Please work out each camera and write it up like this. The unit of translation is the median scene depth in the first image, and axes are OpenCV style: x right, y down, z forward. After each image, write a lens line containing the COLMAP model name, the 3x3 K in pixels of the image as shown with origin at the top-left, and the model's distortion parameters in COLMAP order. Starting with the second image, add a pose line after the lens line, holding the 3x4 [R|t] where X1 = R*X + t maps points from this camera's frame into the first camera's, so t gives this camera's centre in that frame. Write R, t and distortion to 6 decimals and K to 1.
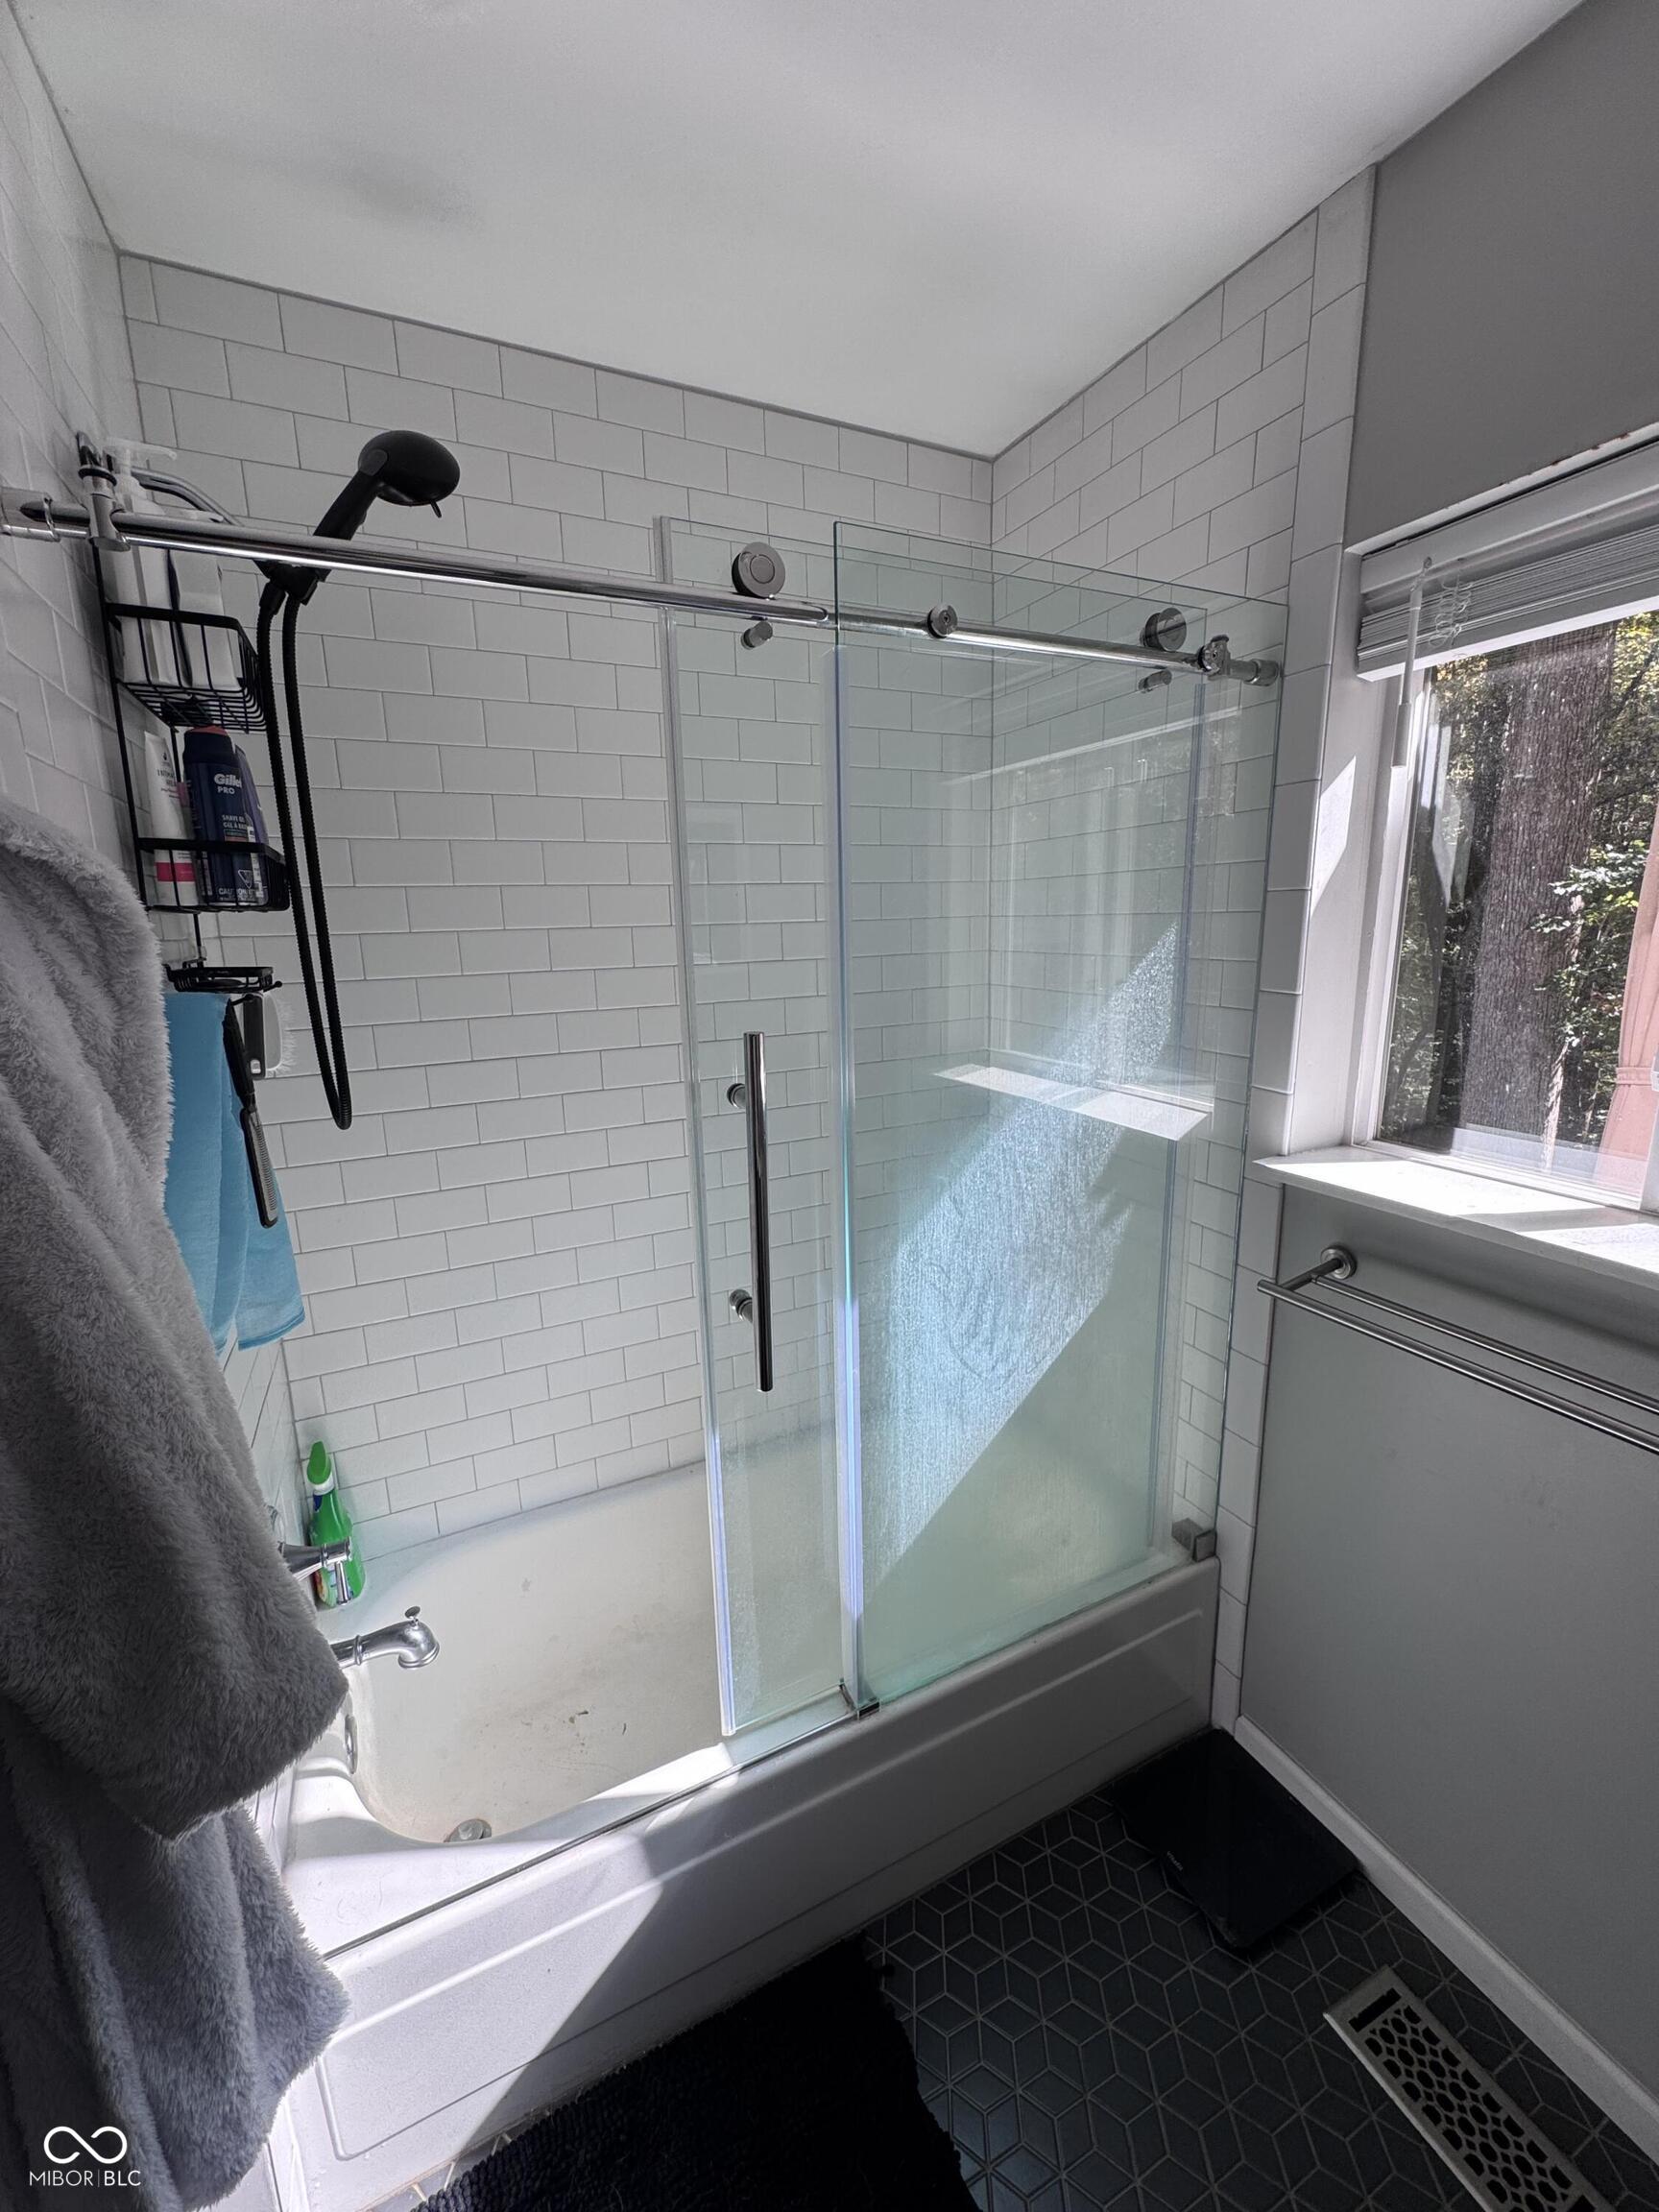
lens RADIAL K [[881.0, 0, 826.1], [0, 881.0, 1103.6], [0, 0, 1]] dist [-0.003484, 0.000649]
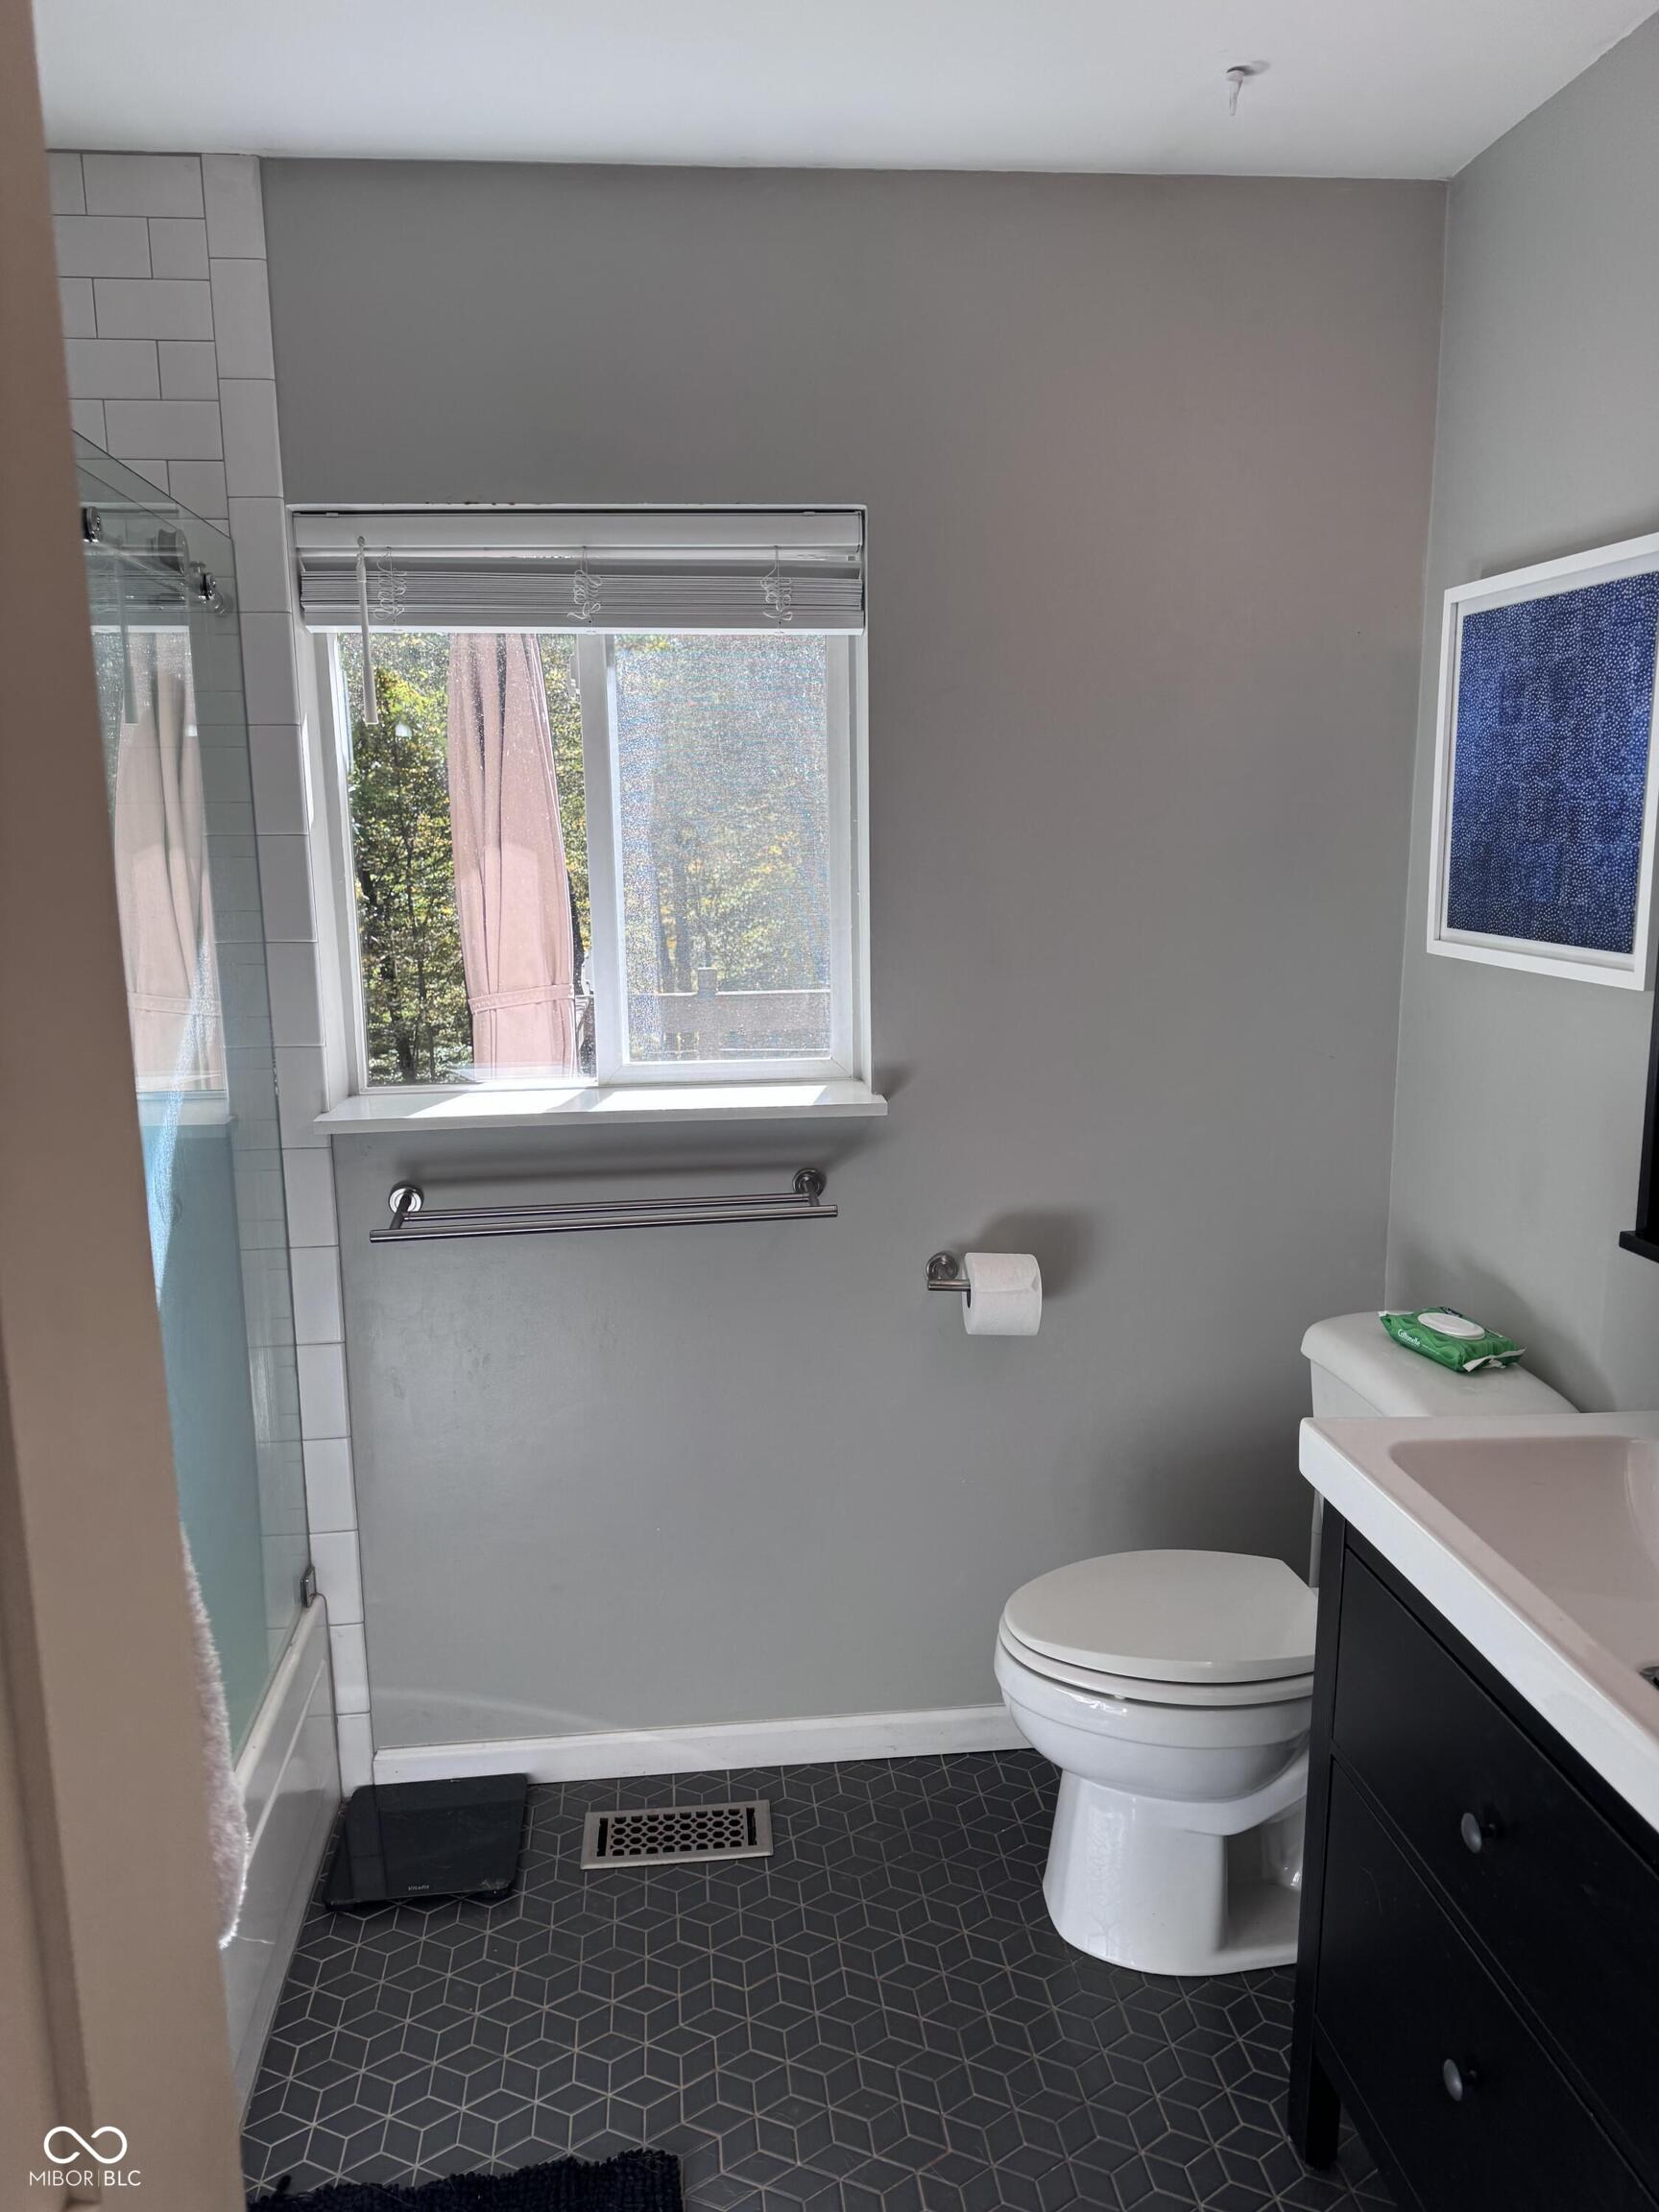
lens RADIAL K [[1555.0, 0, 829.7], [0, 1555.0, 1106.6], [0, 0, 1]] dist [0.061273, -0.057137]
pose [[0.328999, -0.146133, 0.932955, -1.004381], [0.205038, 0.975439, 0.080483, 0.036311], [-0.921802, 0.164813, 0.350881, -0.110449]]
